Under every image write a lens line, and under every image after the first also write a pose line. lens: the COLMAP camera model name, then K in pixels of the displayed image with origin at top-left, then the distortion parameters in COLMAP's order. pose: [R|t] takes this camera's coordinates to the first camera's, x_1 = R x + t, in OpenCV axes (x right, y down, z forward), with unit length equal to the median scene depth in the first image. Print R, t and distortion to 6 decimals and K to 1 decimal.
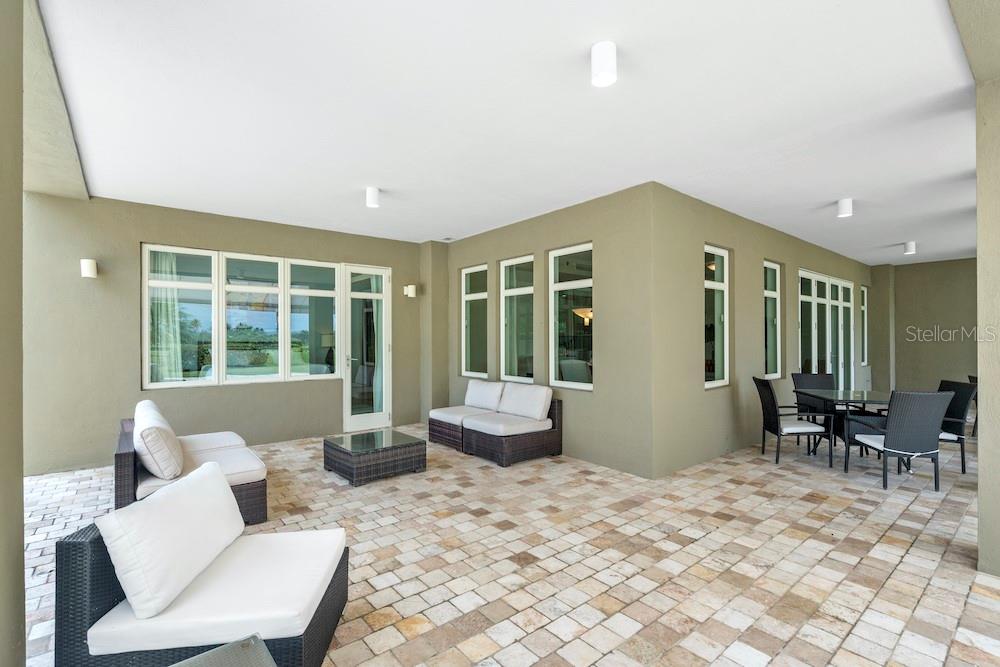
lens RADIAL K [[447.7, 0, 495.9], [0, 447.7, 334.7], [0, 0, 1]] dist [-0.003680, 0.001661]
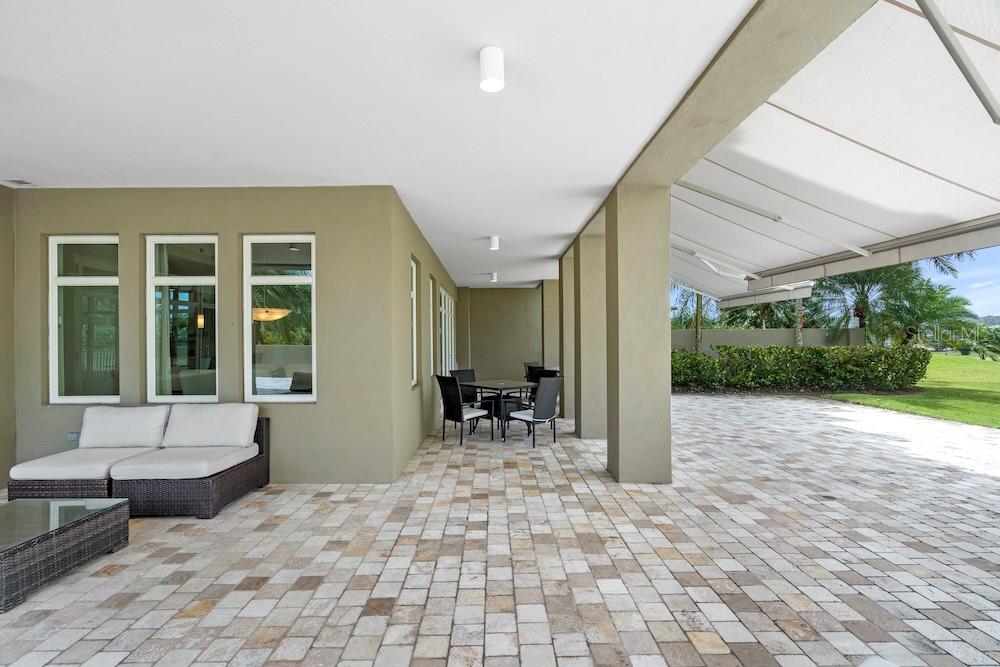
lens RADIAL K [[447.7, 0, 490.2], [0, 447.7, 334.4], [0, 0, 1]] dist [-0.003680, 0.001661]
pose [[0.631235, 0.008078, 0.775549, -0.342199], [0.001564, 0.999930, -0.011688, 0.003888], [-0.775590, 0.008591, 0.631179, 0.233006]]
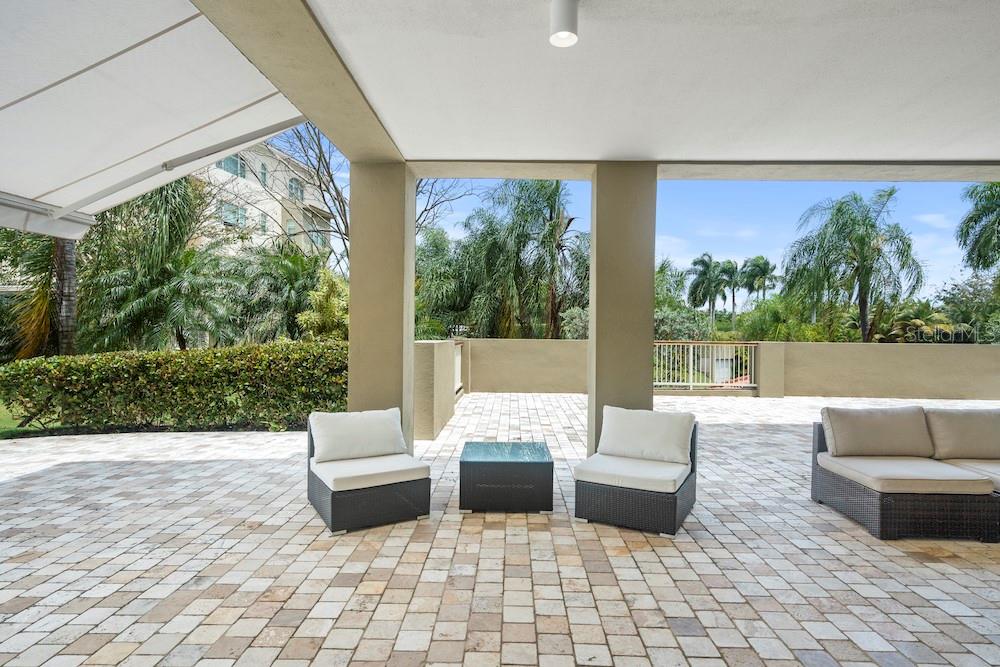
lens RADIAL K [[541.1, 0, 508.3], [0, 541.1, 334.4], [0, 0, 1]] dist [-0.006231, -0.000662]
pose [[-0.631634, 0.000688, -0.775266, 0.710912], [-0.002880, 0.999991, 0.003234, 0.008404], [0.775261, 0.004275, -0.631626, 1.001608]]
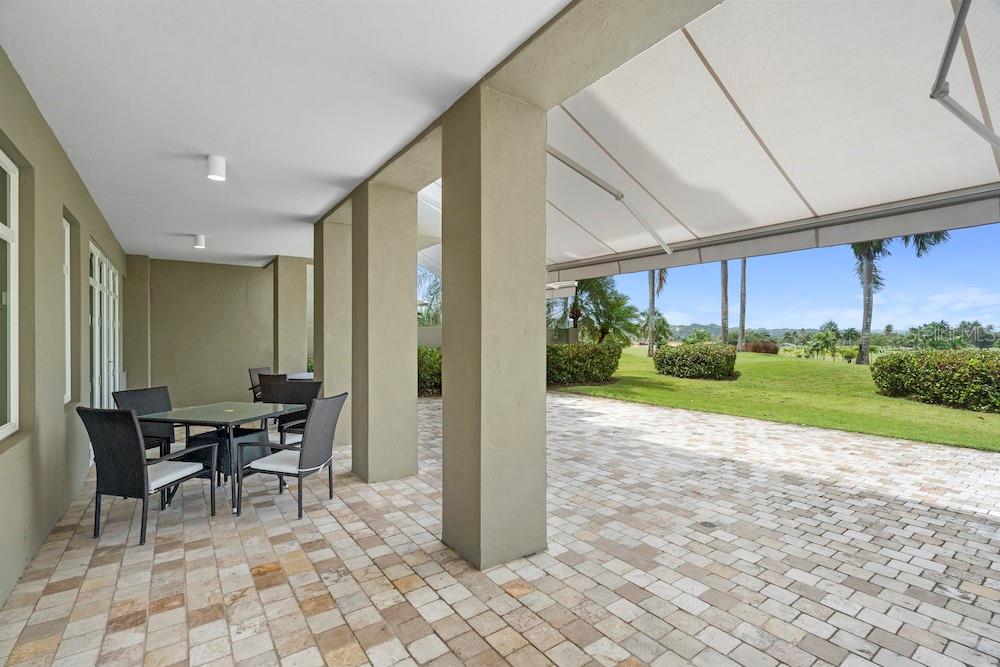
lens RADIAL K [[447.7, 0, 499.3], [0, 447.7, 334.7], [0, 0, 1]] dist [-0.003680, 0.001661]
pose [[0.051472, 0.006880, 0.998651, 0.057633], [-0.003683, 0.999971, -0.006699, 0.006244], [-0.998668, -0.003334, 0.051496, 0.640003]]
